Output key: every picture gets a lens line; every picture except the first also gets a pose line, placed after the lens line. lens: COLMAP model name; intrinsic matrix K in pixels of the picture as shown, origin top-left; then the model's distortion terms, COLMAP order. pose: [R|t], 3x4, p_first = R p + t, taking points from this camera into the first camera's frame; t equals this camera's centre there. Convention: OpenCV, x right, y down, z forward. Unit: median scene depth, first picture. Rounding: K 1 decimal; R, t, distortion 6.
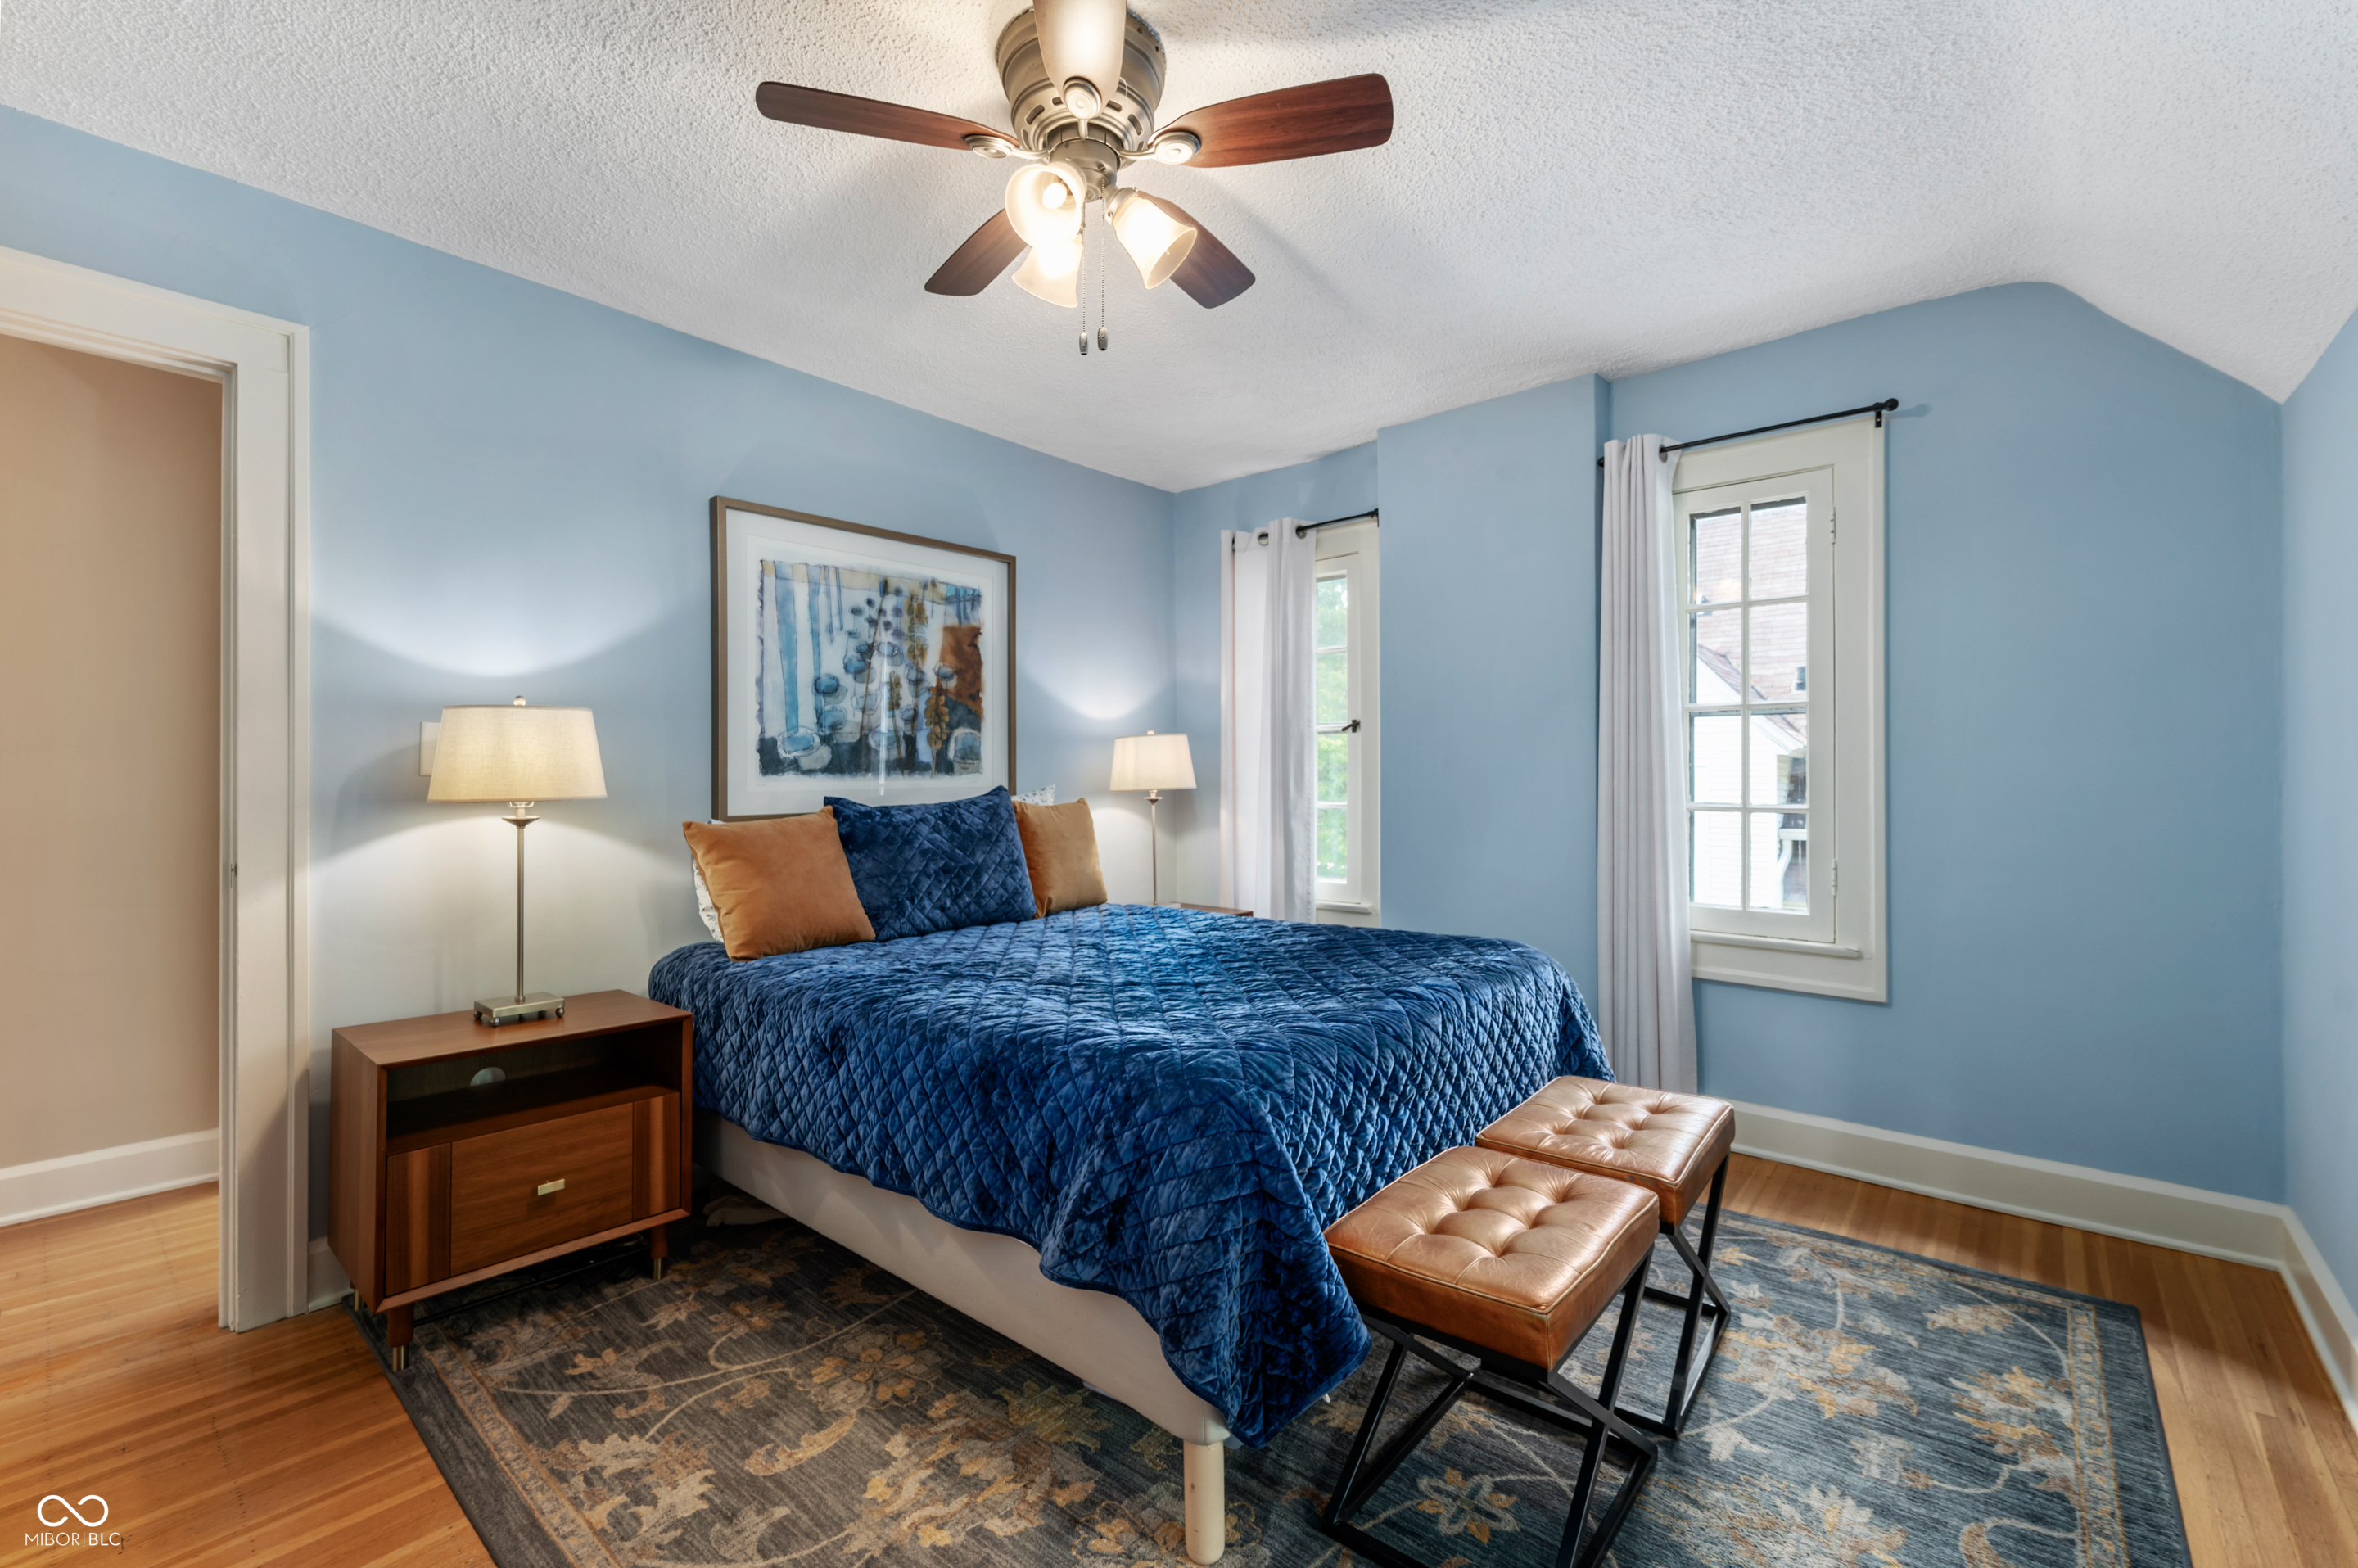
lens RADIAL K [[995.9, 0, 1180.6], [0, 995.9, 767.9], [0, 0, 1]] dist [-0.013156, -0.000123]
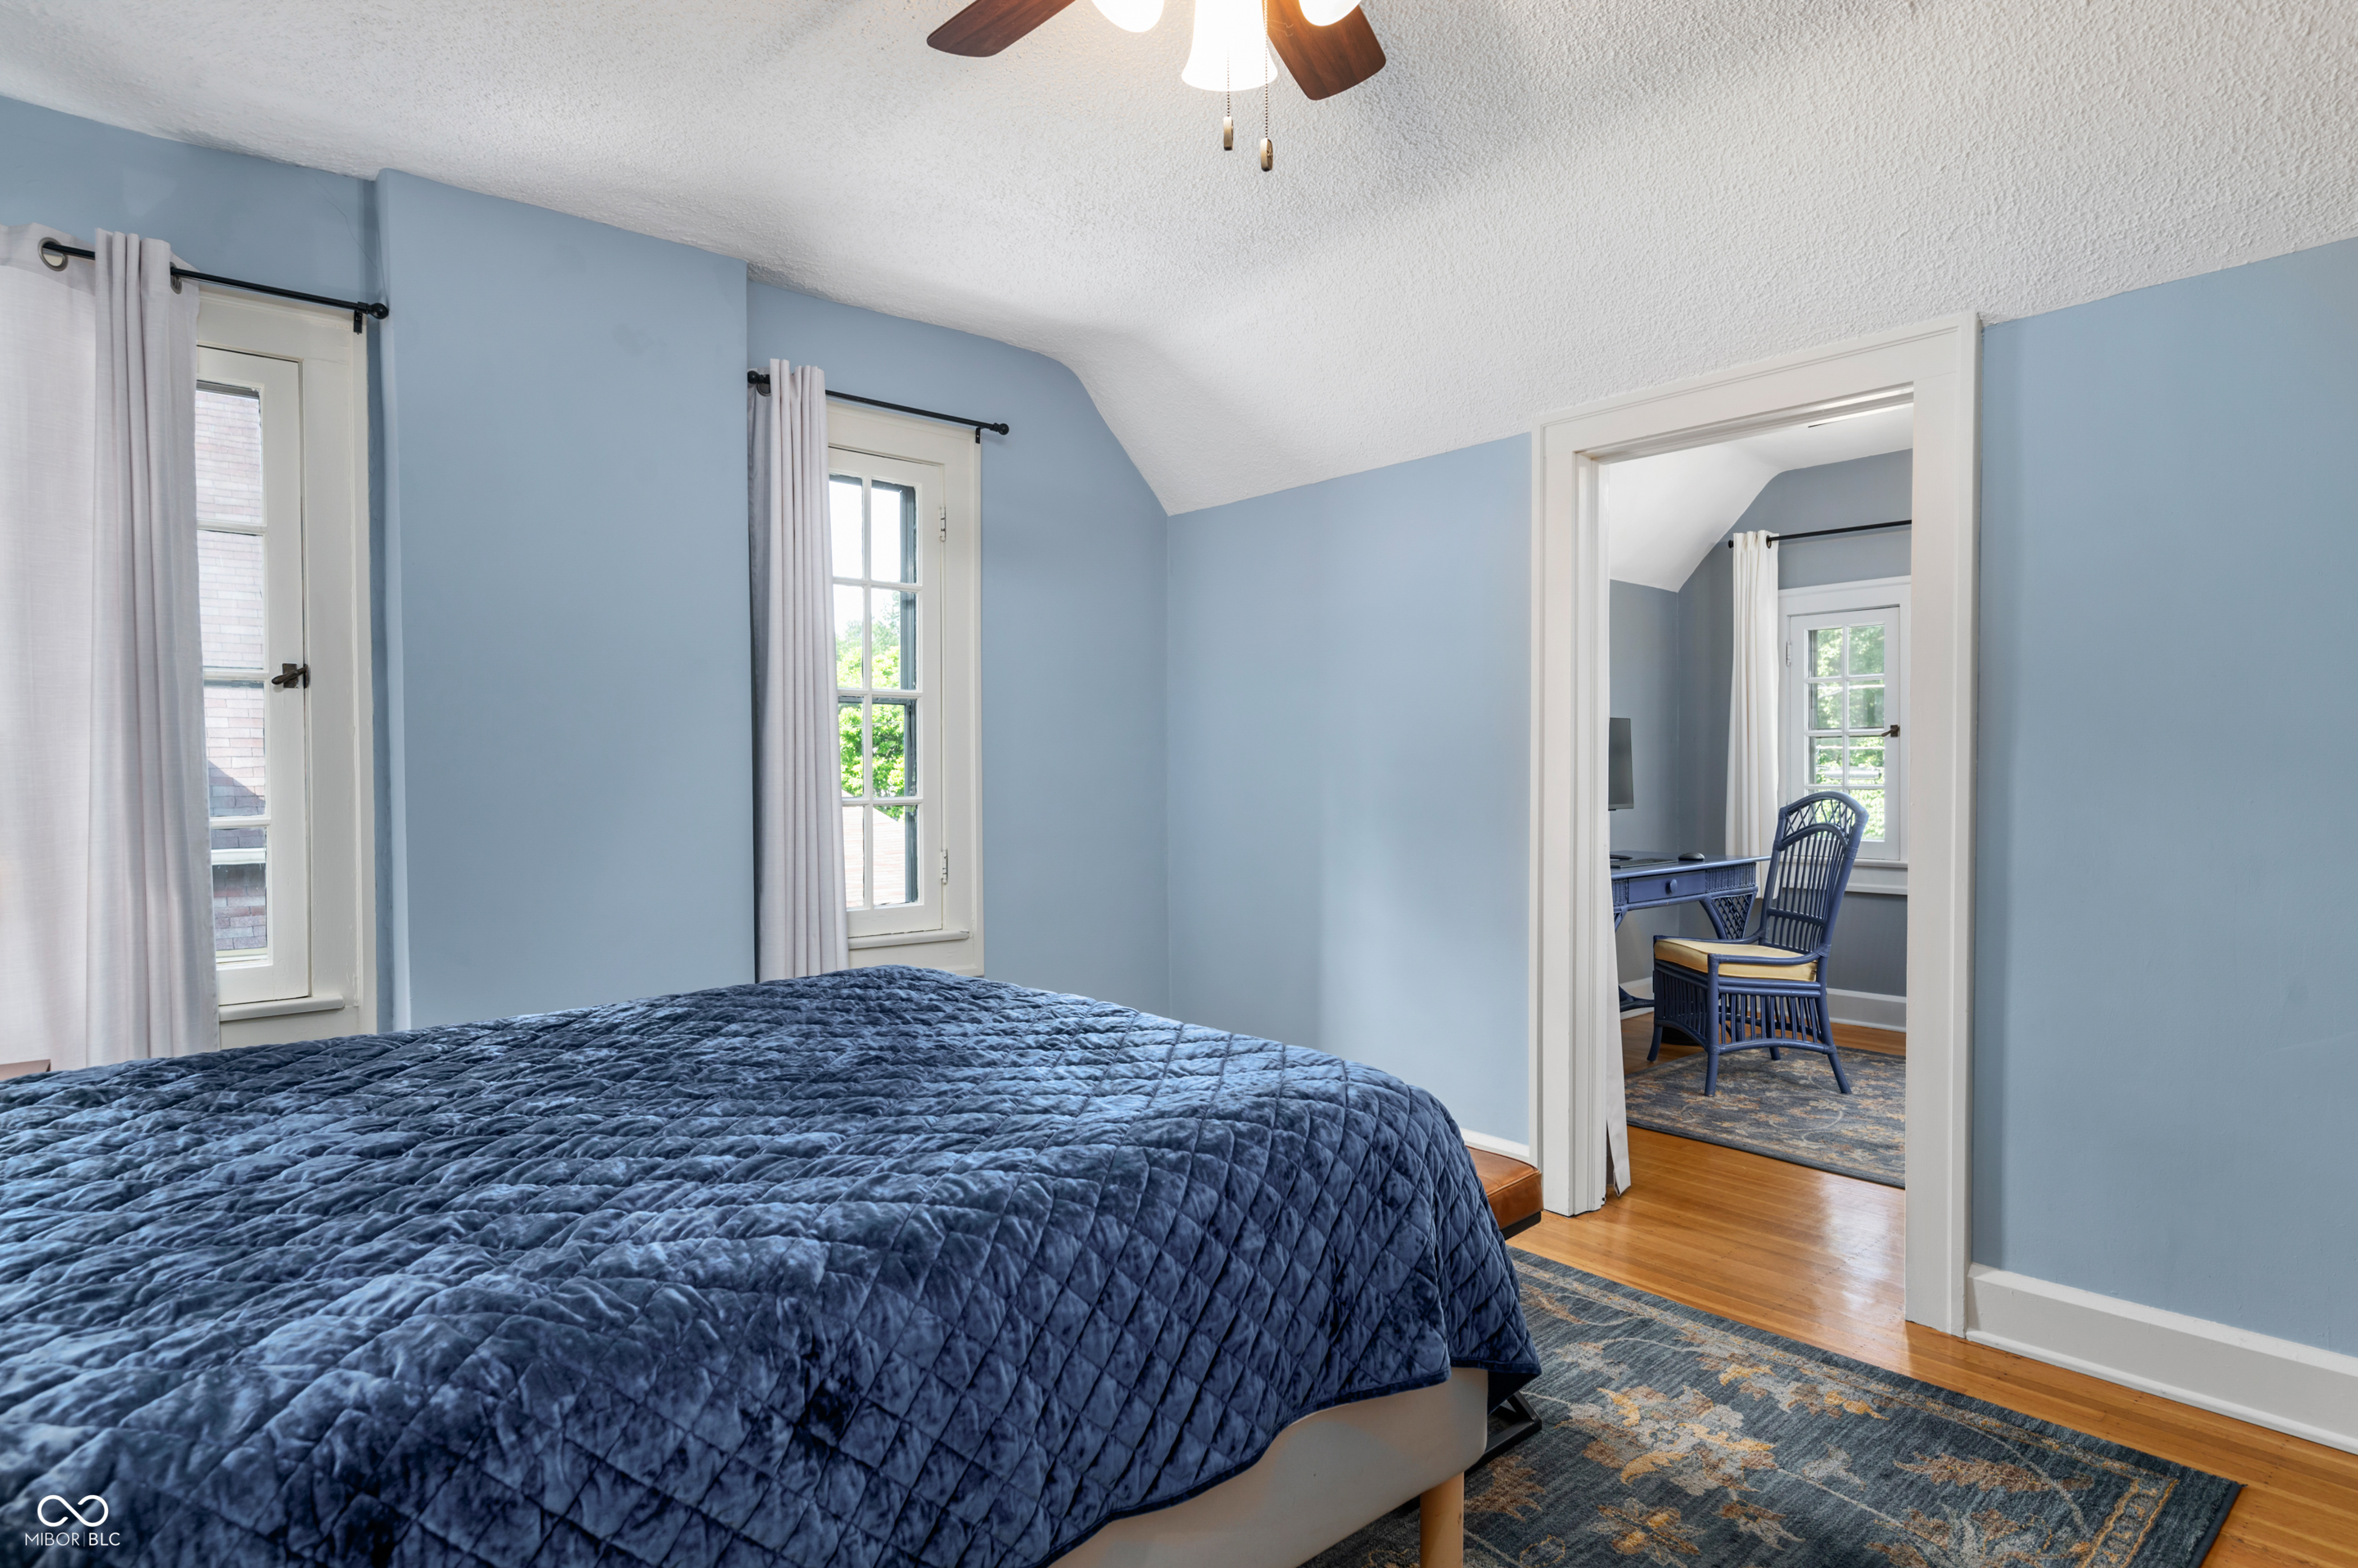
lens RADIAL K [[1282.4, 0, 1179.4], [0, 1282.4, 797.7], [0, 0, 1]] dist [-0.000659, -0.000395]
pose [[0.136601, -0.017920, 0.990464, -0.465918], [-0.004866, 0.999812, 0.018760, 0.009444], [-0.990614, -0.007382, 0.136489, 0.423616]]
